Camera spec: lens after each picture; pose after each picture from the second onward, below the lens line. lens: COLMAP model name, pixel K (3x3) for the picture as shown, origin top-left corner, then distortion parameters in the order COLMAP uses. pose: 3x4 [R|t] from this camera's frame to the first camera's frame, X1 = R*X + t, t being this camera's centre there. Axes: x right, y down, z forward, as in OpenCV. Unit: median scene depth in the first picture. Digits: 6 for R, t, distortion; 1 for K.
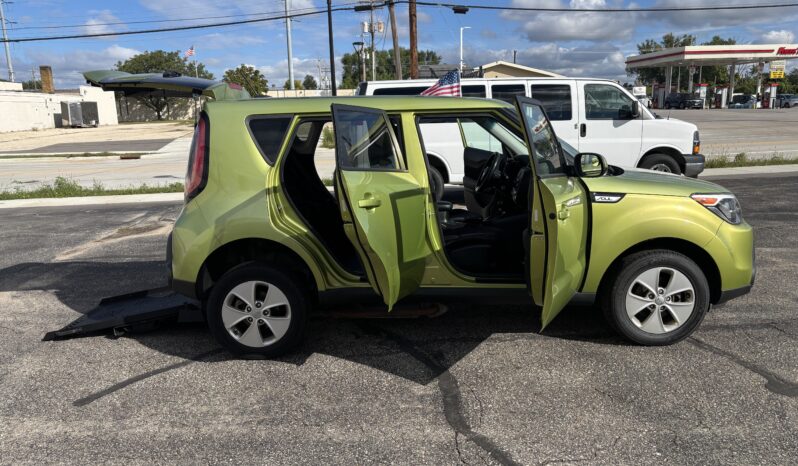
lens RADIAL K [[605.0, 0, 395.4], [0, 605.0, 233.2], [0, 0, 1]] dist [0.025141, -0.007961]
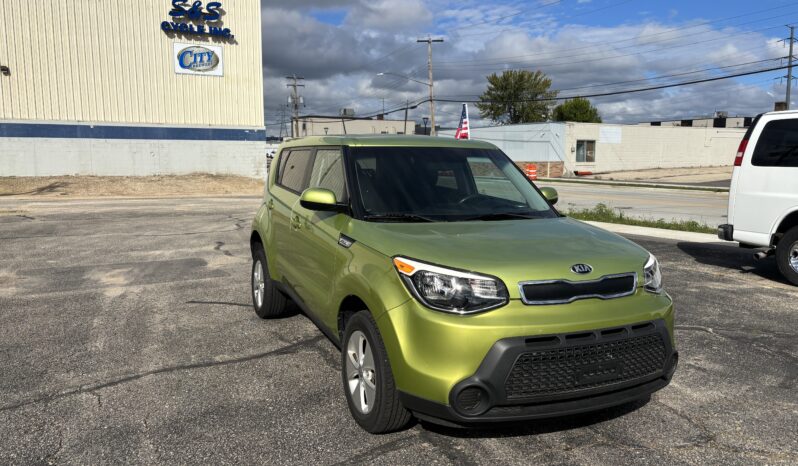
lens RADIAL K [[605.0, 0, 395.4], [0, 605.0, 233.2], [0, 0, 1]] dist [0.025141, -0.007961]
pose [[0.415005, 0.143507, -0.898430, 1.148351], [-0.194296, 0.978681, 0.066576, -0.139402], [0.888831, 0.146932, 0.434041, 0.626745]]
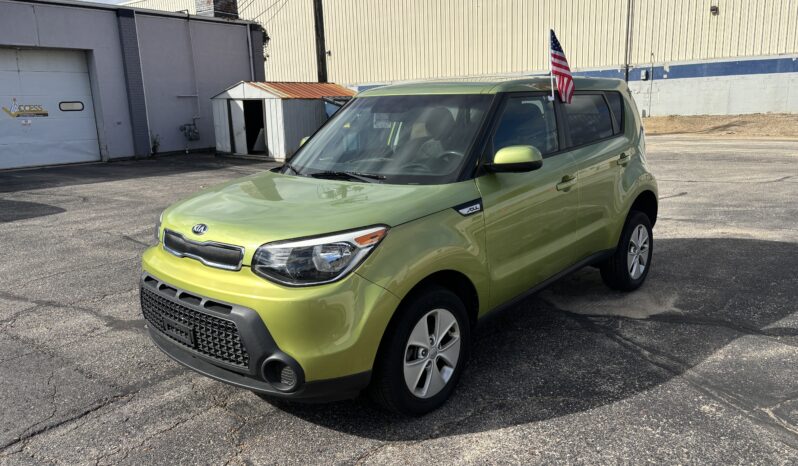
lens RADIAL K [[598.8, 0, 393.7], [0, 598.8, 231.8], [0, 0, 1]] dist [0.032849, -0.008160]
pose [[-0.670175, 0.201624, -0.714292, 0.943847], [-0.095987, 0.930767, 0.352787, -0.362276], [0.735970, 0.304992, -0.604424, 1.753349]]
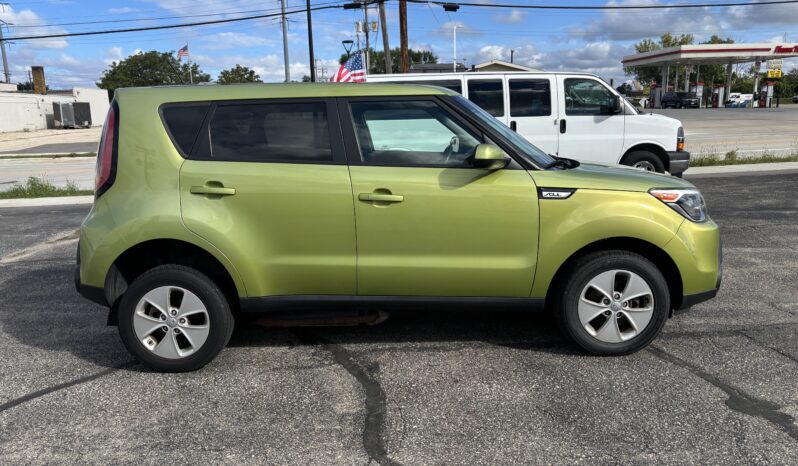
lens RADIAL K [[605.0, 0, 395.4], [0, 605.0, 233.2], [0, 0, 1]] dist [0.025141, -0.007961]
pose [[0.999997, -0.002428, 0.000546, 0.101760], [0.002429, 0.999996, -0.001404, 0.001810], [-0.000542, 0.001405, 0.999999, 0.088347]]
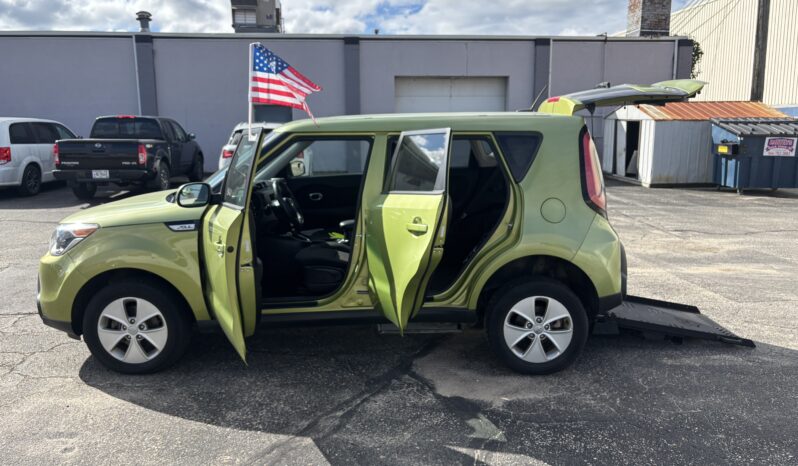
lens RADIAL K [[586.2, 0, 383.3], [0, 586.2, 234.3], [0, 0, 1]] dist [0.012948, -0.001891]
pose [[-0.999388, 0.034750, -0.003958, 0.021194], [0.030911, 0.930529, 0.364910, -0.440970], [0.016363, 0.364565, -0.931034, 2.211304]]
